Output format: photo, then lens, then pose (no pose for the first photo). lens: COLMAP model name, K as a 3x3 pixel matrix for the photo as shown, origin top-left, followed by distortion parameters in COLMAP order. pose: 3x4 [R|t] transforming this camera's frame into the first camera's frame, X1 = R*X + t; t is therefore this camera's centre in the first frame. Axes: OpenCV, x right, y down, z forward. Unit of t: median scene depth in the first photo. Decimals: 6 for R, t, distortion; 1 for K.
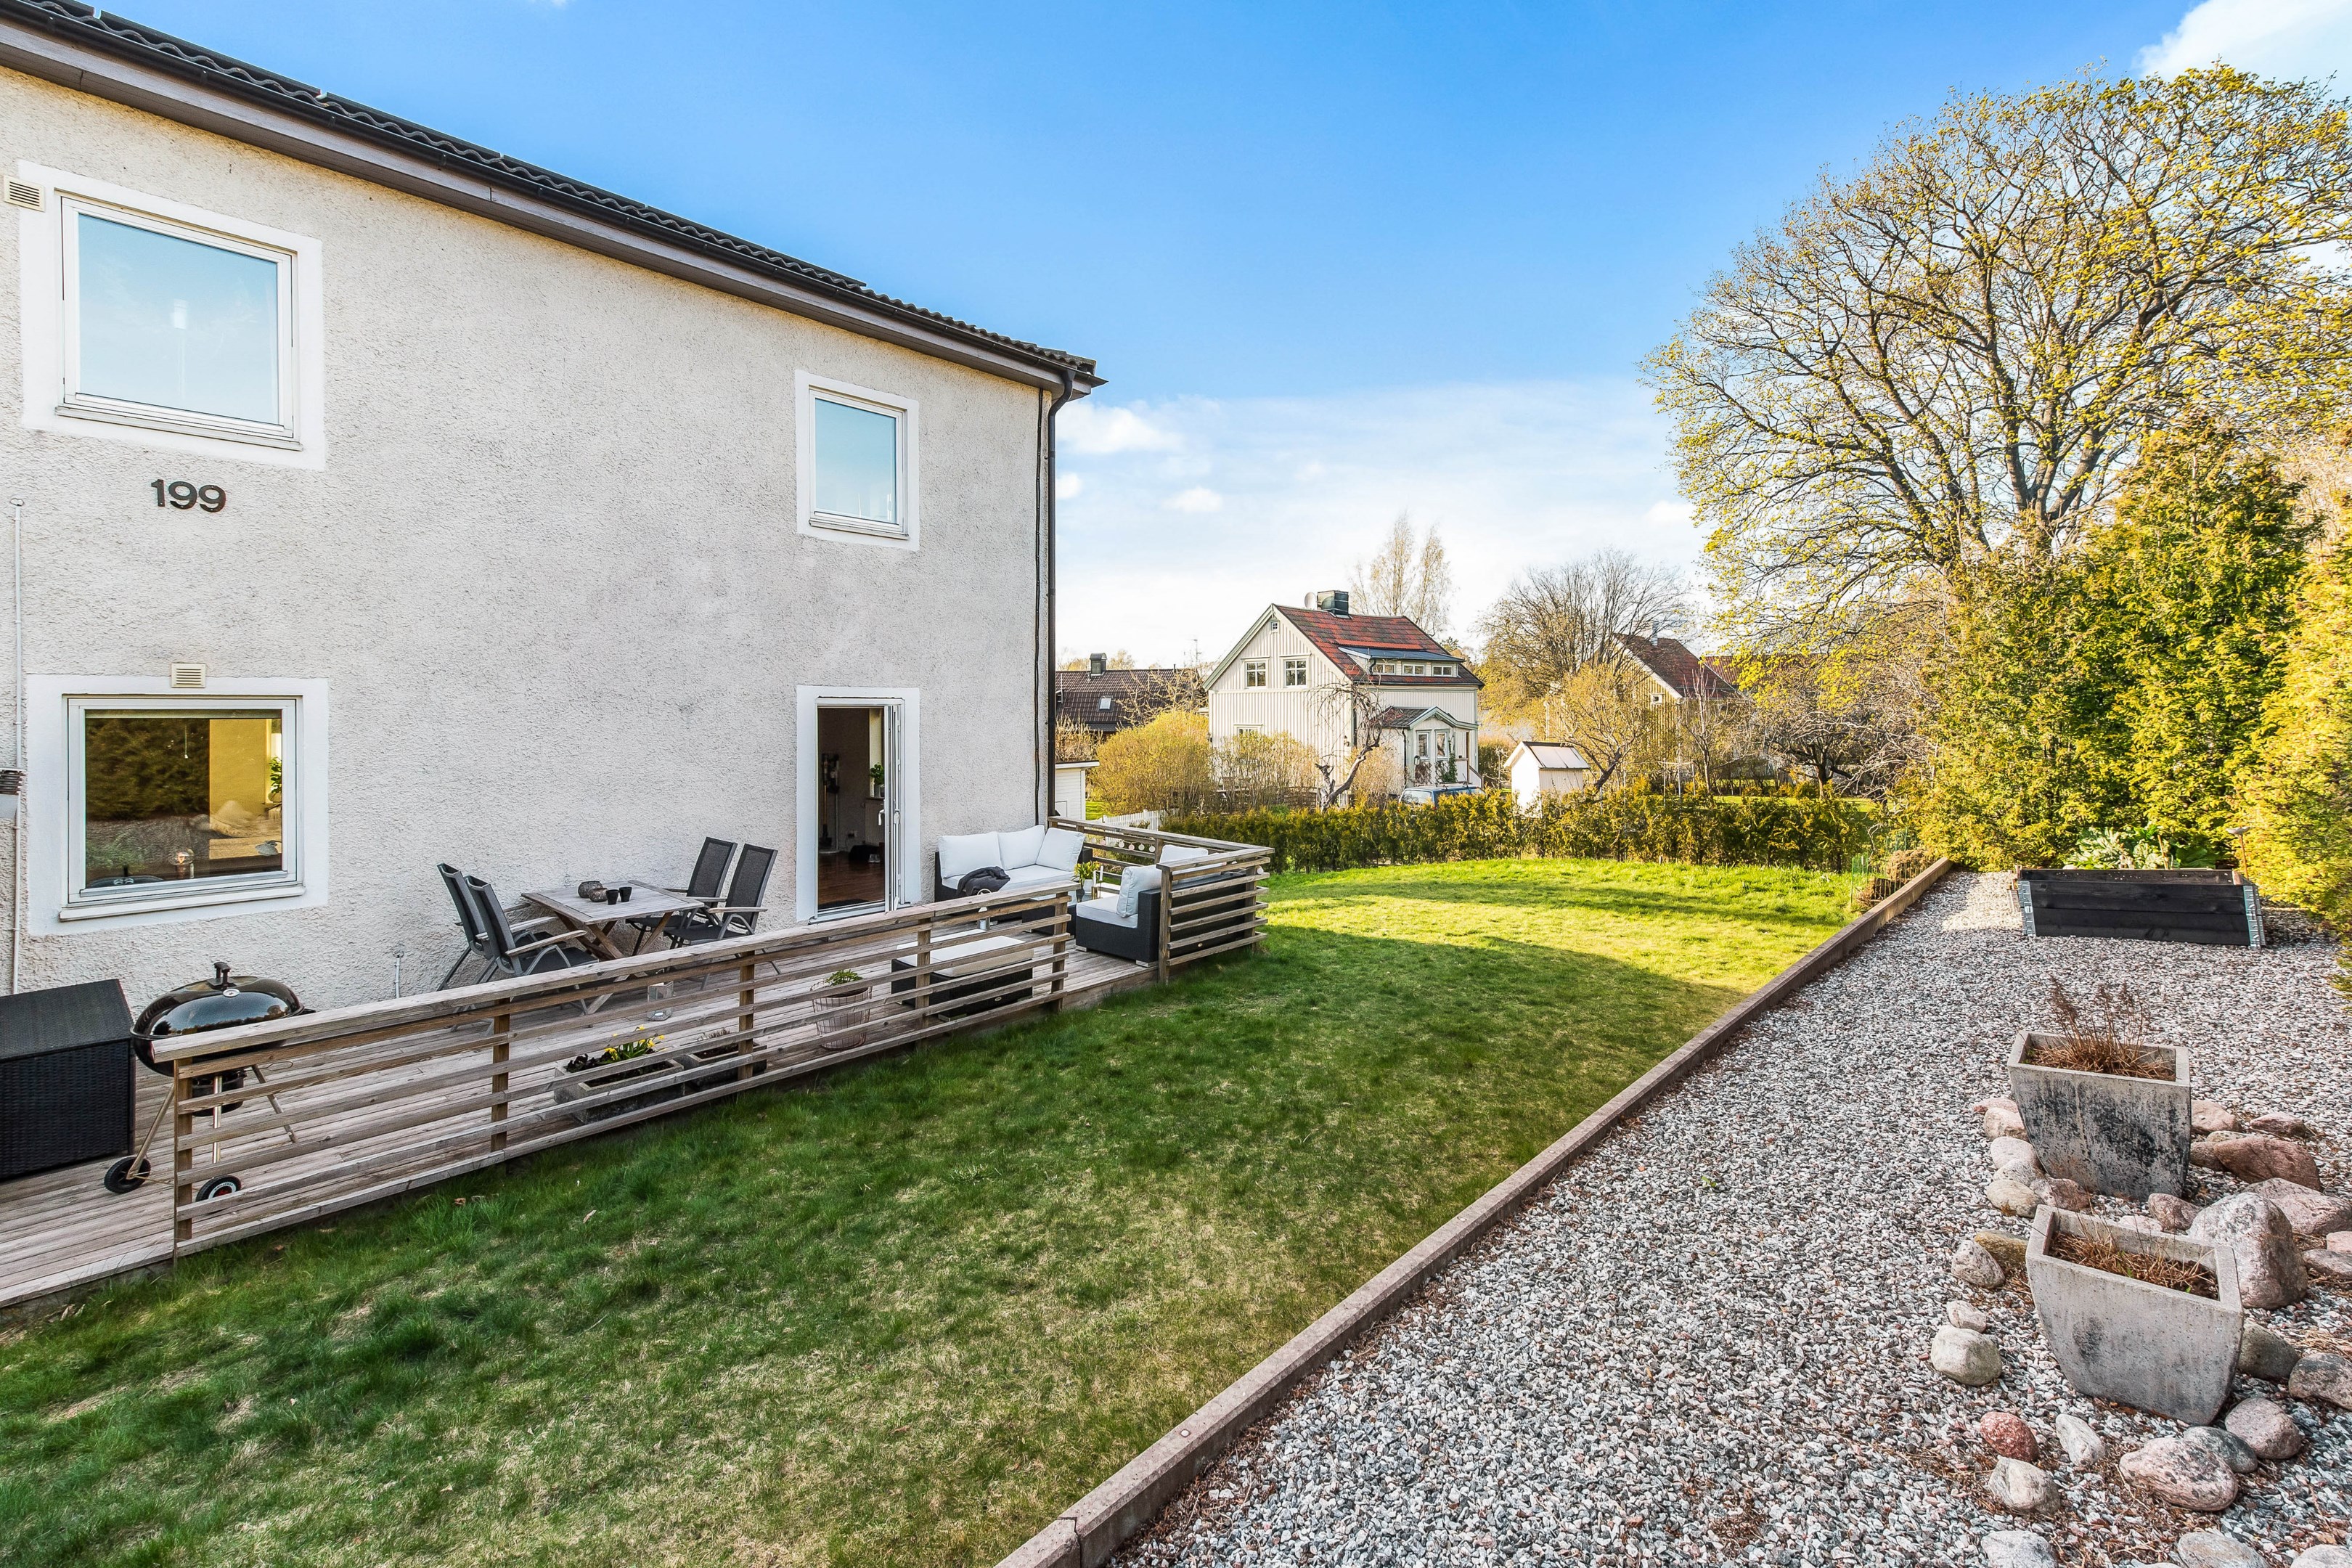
lens RADIAL K [[1115.1, 0, 1179.4], [0, 1115.1, 725.6], [0, 0, 1]] dist [0.002348, 0.000910]
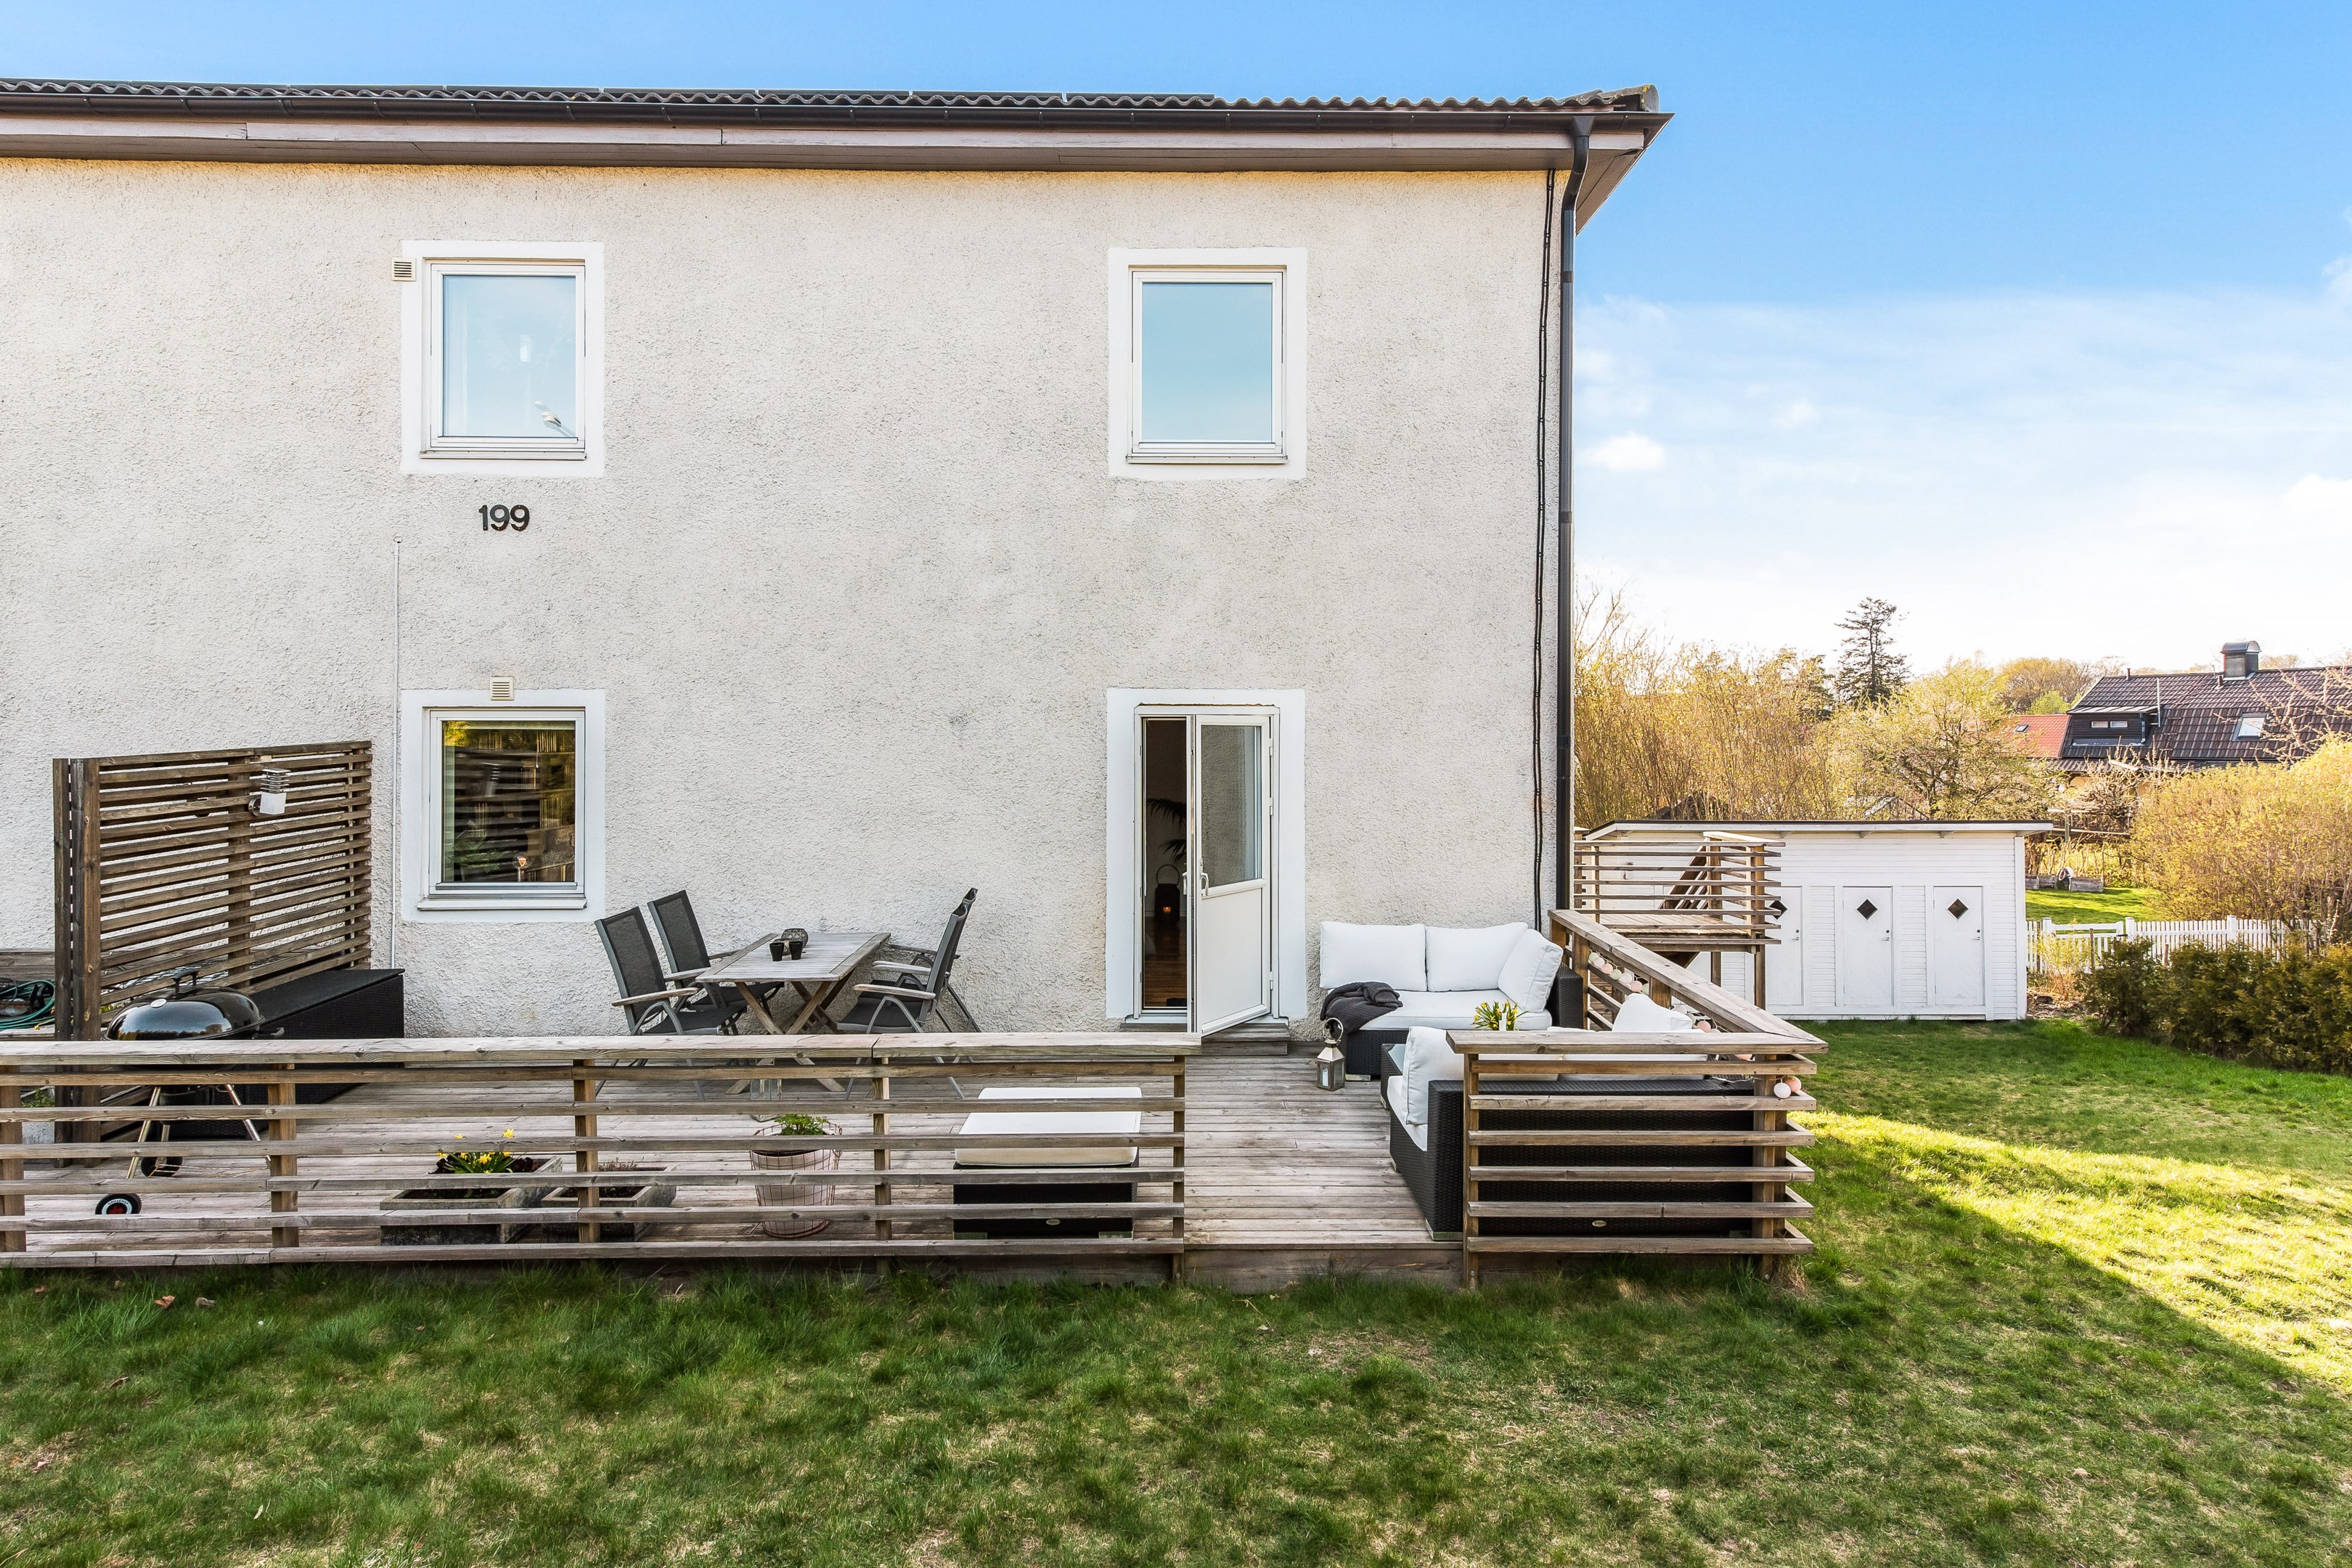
lens RADIAL K [[1242.3, 0, 1171.3], [0, 1242.3, 736.9], [0, 0, 1]] dist [0.032192, -0.020567]
pose [[0.639108, 0.000578, -0.769117, 0.329824], [-0.014261, 0.999837, -0.011100, 0.003774], [0.768985, 0.018063, 0.639012, 0.575411]]
